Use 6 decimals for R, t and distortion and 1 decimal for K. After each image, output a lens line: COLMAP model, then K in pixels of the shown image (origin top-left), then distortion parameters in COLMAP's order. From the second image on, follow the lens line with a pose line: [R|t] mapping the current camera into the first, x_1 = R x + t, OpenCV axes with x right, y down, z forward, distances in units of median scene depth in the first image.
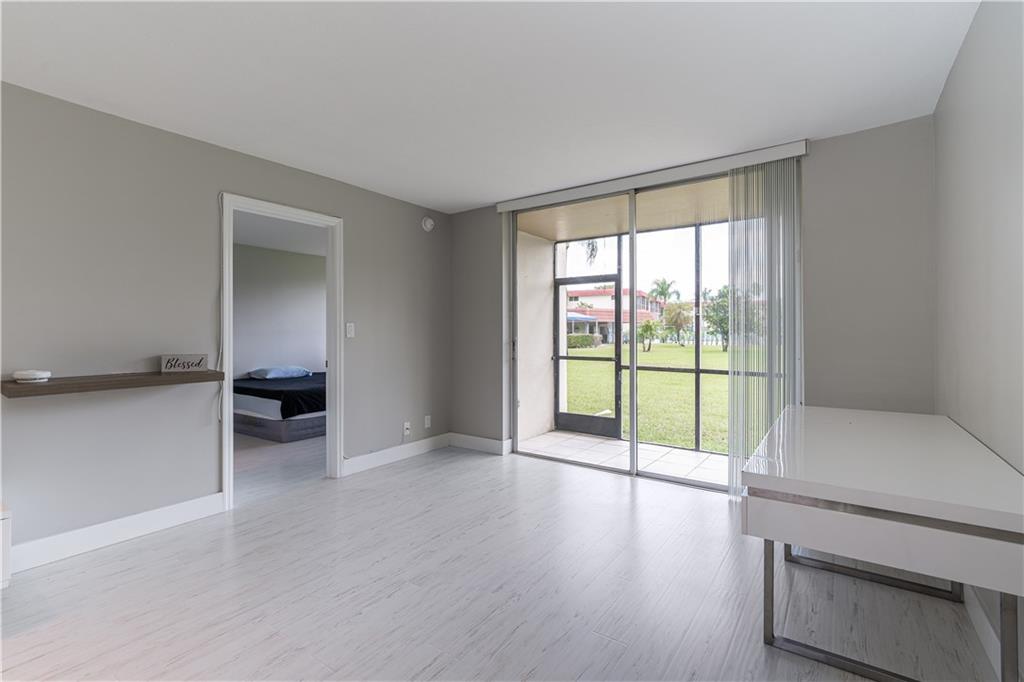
lens RADIAL K [[470.2, 0, 515.3], [0, 470.2, 334.3], [0, 0, 1]] dist [-0.011663, 0.000156]
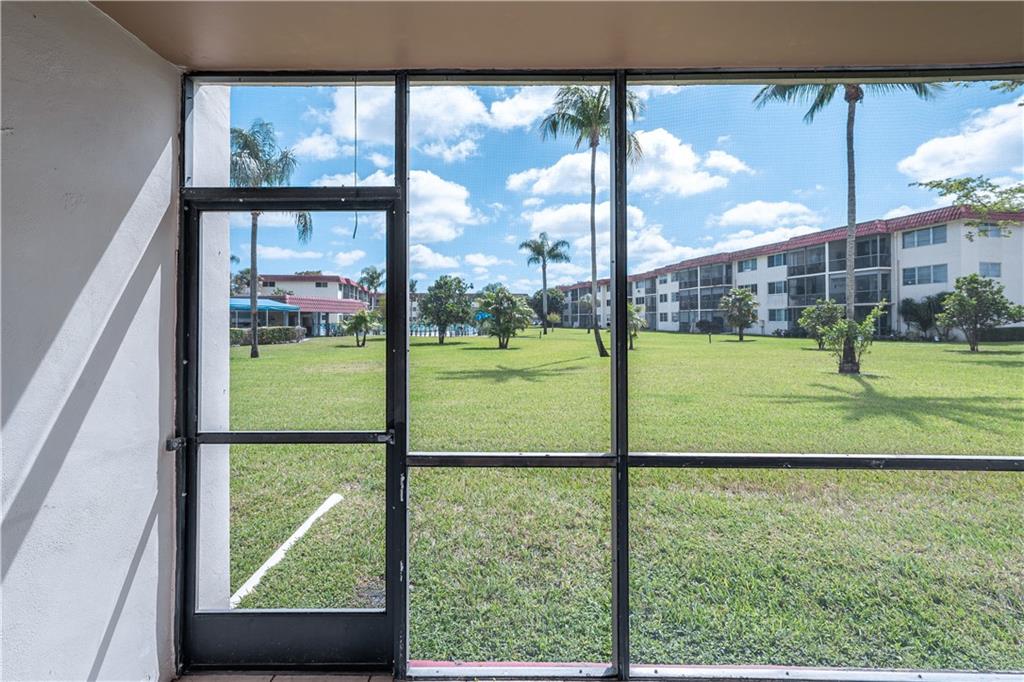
lens RADIAL K [[462.6, 0, 513.7], [0, 462.6, 313.3], [0, 0, 1]] dist [0.007254, 0.000877]
pose [[0.820170, 0.008519, 0.572056, 0.087407], [0.004555, 0.999760, -0.021419, -0.027021], [-0.572101, 0.020173, 0.819935, 0.615611]]
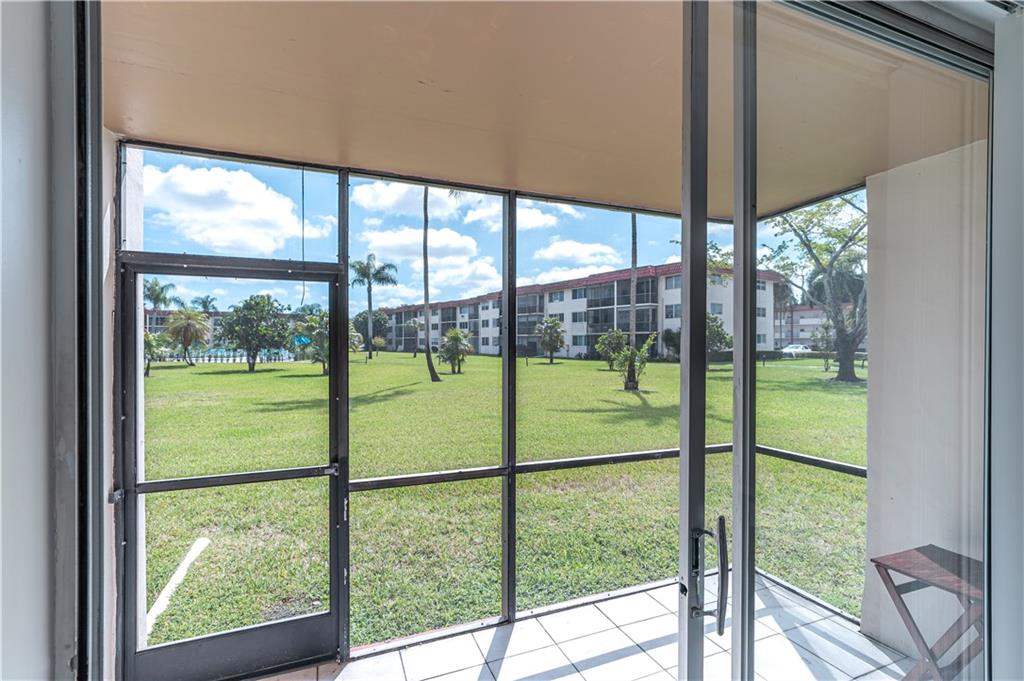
lens RADIAL K [[460.1, 0, 514.7], [0, 460.1, 344.9], [0, 0, 1]] dist [0.000650, 0.000248]
pose [[0.547293, -0.001464, 0.836940, -0.033973], [0.003349, 0.999994, -0.000441, -0.051905], [-0.836934, 0.003044, 0.547295, 0.590769]]
